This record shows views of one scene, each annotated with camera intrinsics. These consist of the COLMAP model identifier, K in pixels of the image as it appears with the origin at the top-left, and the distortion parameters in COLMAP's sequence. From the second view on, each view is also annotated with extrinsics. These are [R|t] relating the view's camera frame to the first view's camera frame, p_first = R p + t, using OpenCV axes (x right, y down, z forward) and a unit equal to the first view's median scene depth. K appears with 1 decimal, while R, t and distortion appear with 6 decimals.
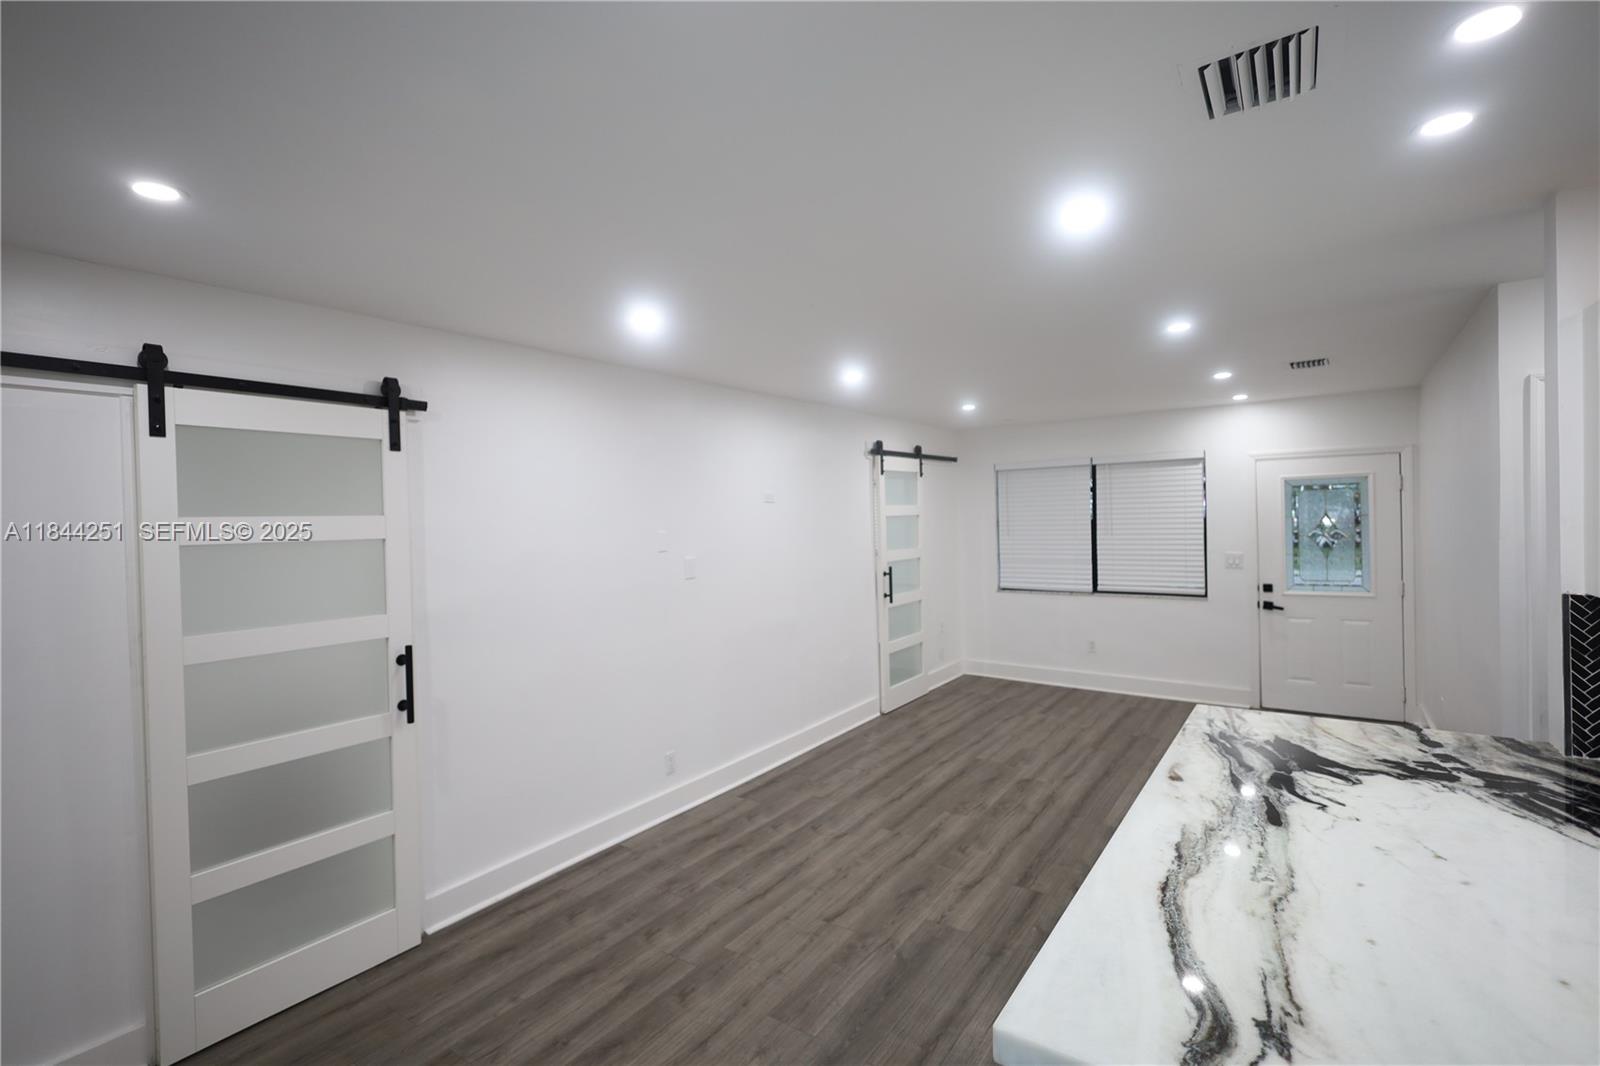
lens RADIAL K [[741.4, 0, 800.4], [0, 741.4, 530.7], [0, 0, 1]] dist [-0.000110, 0.000691]
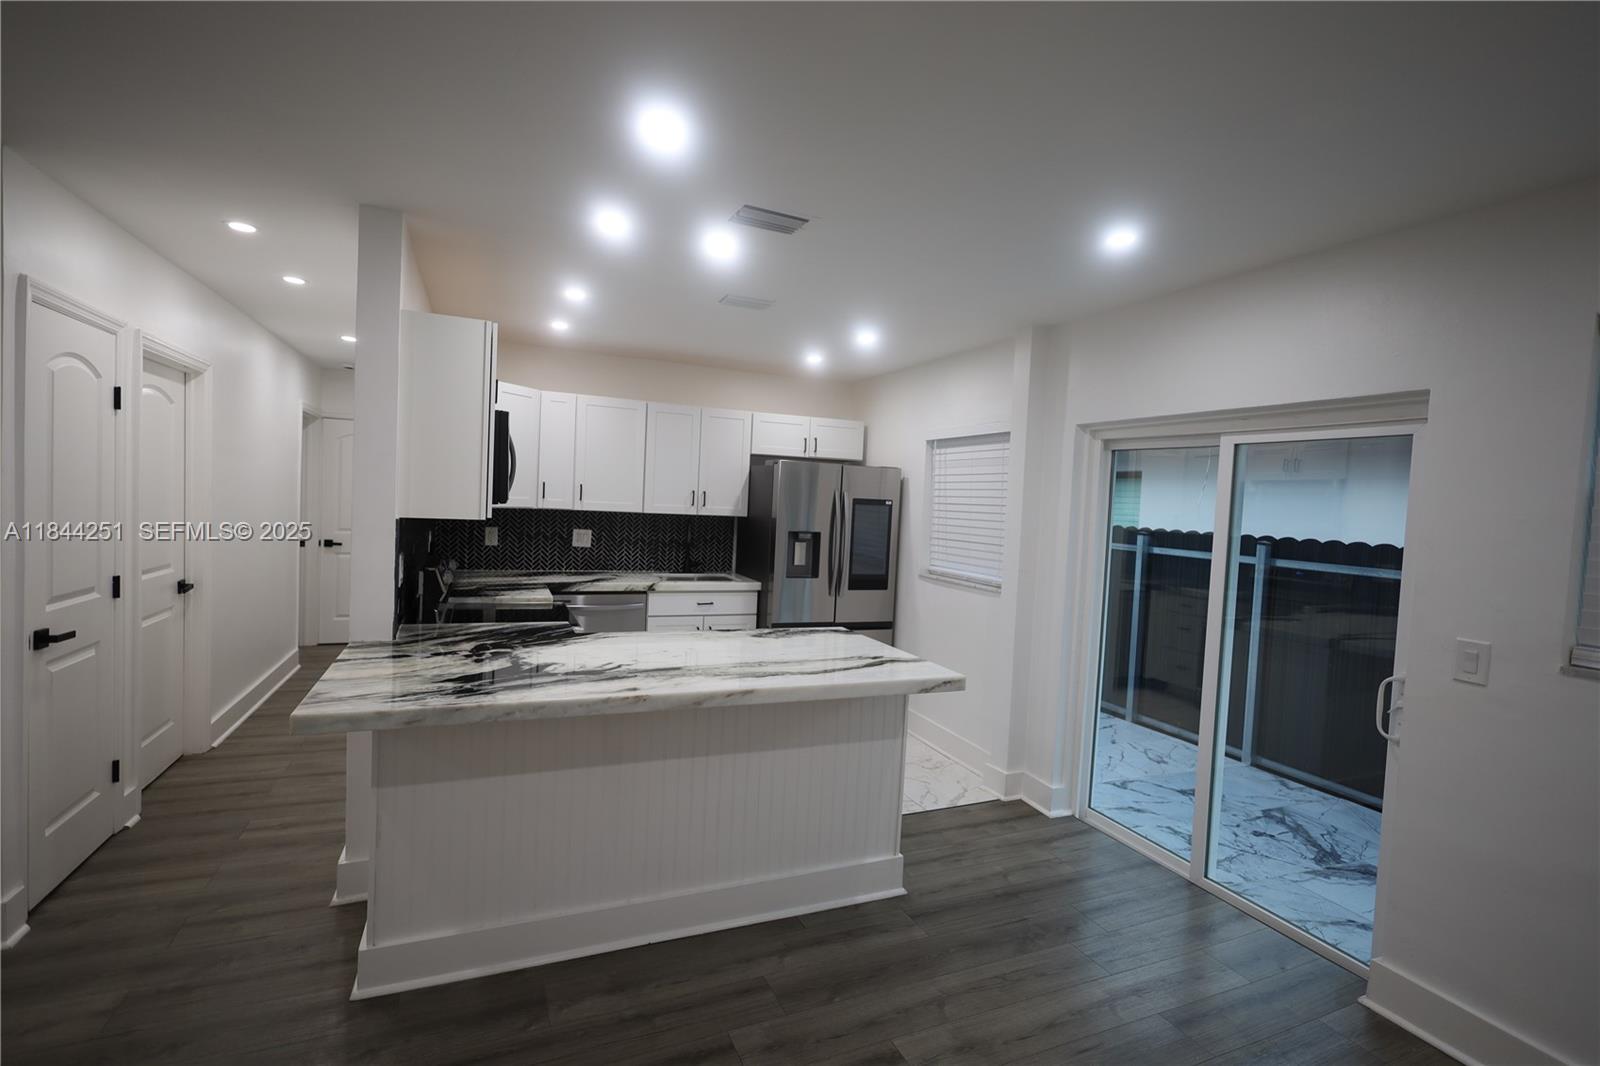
lens RADIAL K [[741.4, 0, 800.4], [0, 741.4, 530.7], [0, 0, 1]] dist [-0.000110, 0.000691]
pose [[-0.855653, -0.034142, 0.516423, -0.159057], [-0.014298, 0.999000, 0.042356, 0.023074], [-0.517352, 0.028858, -0.855286, 1.012797]]
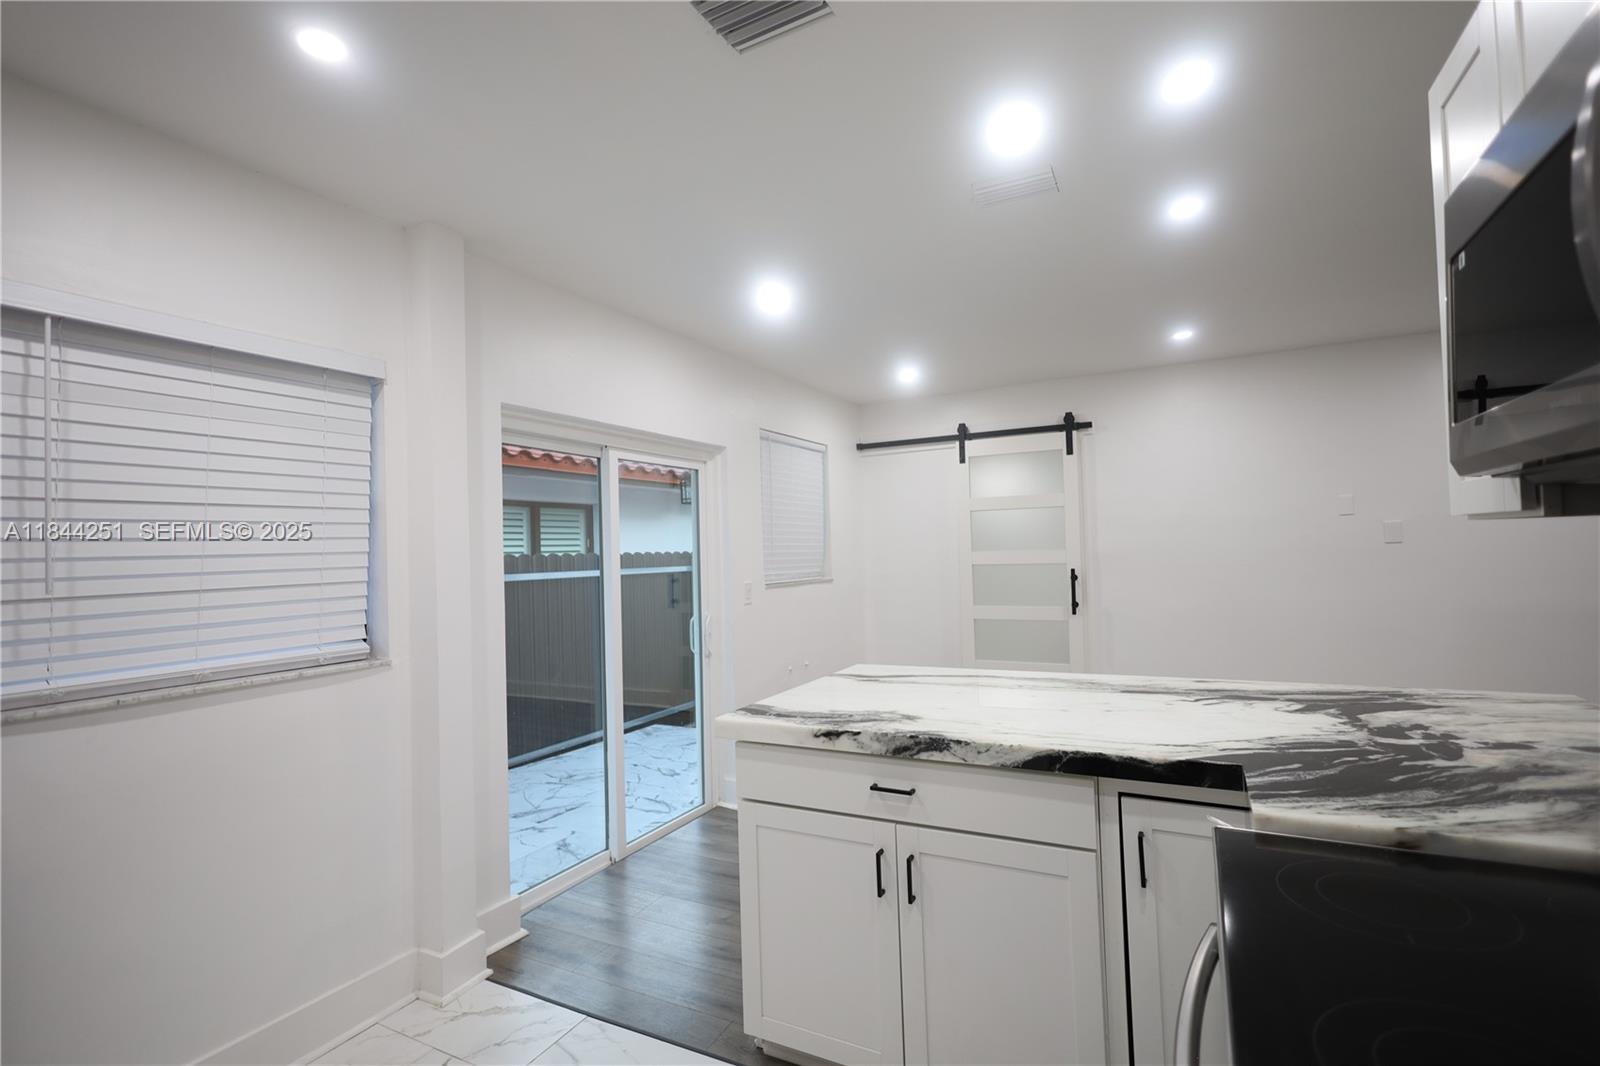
lens RADIAL K [[741.4, 0, 800.4], [0, 741.4, 530.7], [0, 0, 1]] dist [-0.000110, 0.000691]
pose [[0.132632, -0.003684, -0.991159, 0.868568], [0.009385, 0.999953, -0.002461, 0.053544], [0.991121, -0.008976, 0.132660, 0.128239]]
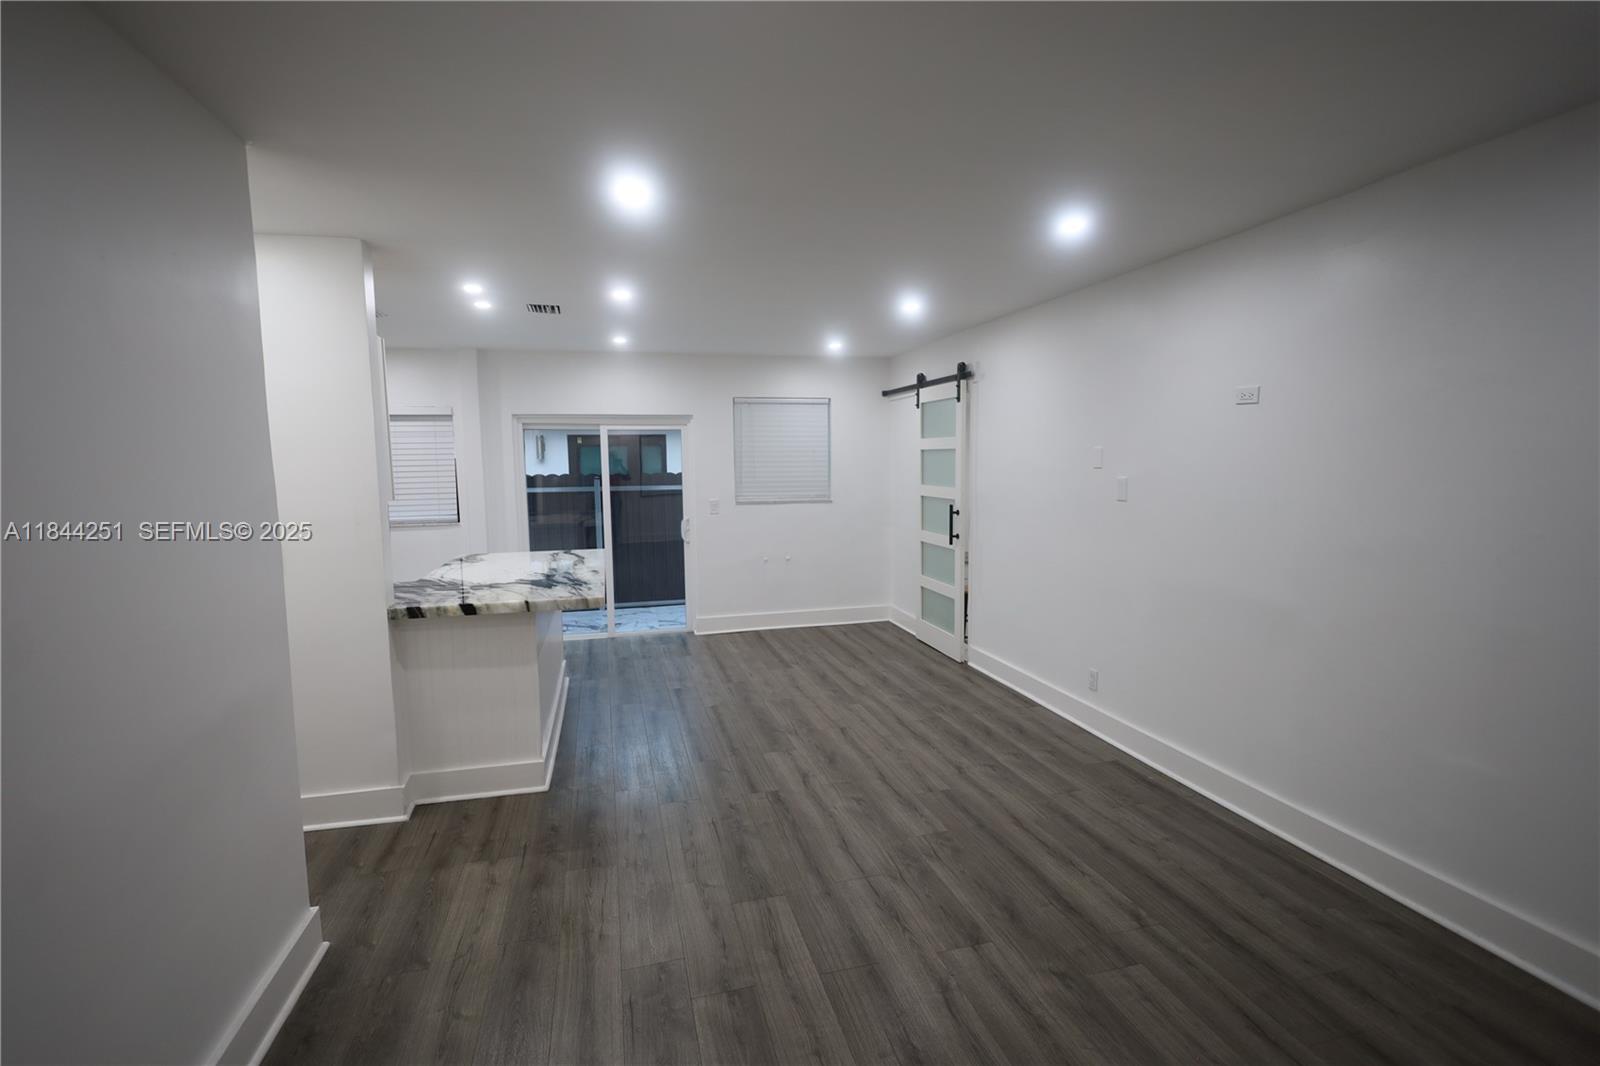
lens RADIAL K [[741.4, 0, 800.4], [0, 741.4, 530.7], [0, 0, 1]] dist [-0.000110, 0.000691]
pose [[-0.641560, 0.111115, -0.758982, 0.968436], [0.019018, 0.991453, 0.129072, -0.027835], [0.766837, 0.068373, -0.638190, 1.569447]]
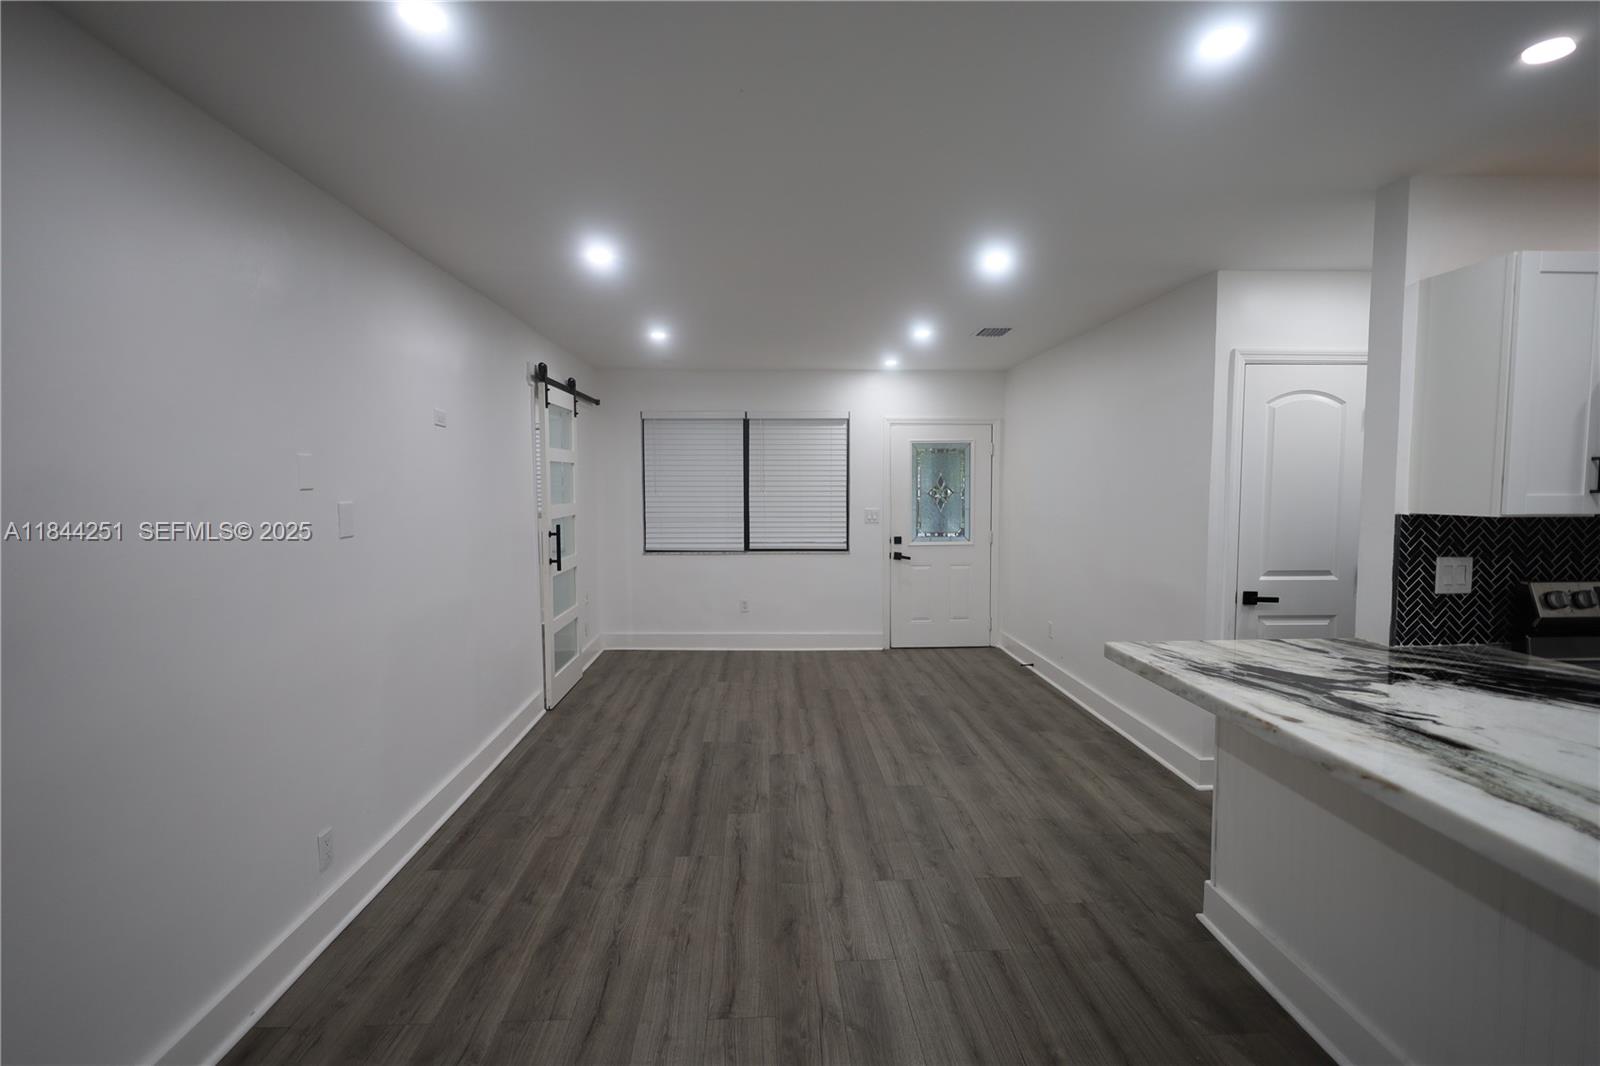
lens RADIAL K [[737.7, 0, 799.9], [0, 737.7, 531.1], [0, 0, 1]] dist [-0.000839, 0.000758]
pose [[0.788181, -0.015615, 0.615245, -0.278433], [-0.007077, 0.999382, 0.034431, 0.045037], [-0.615403, -0.031491, 0.787584, 0.373651]]
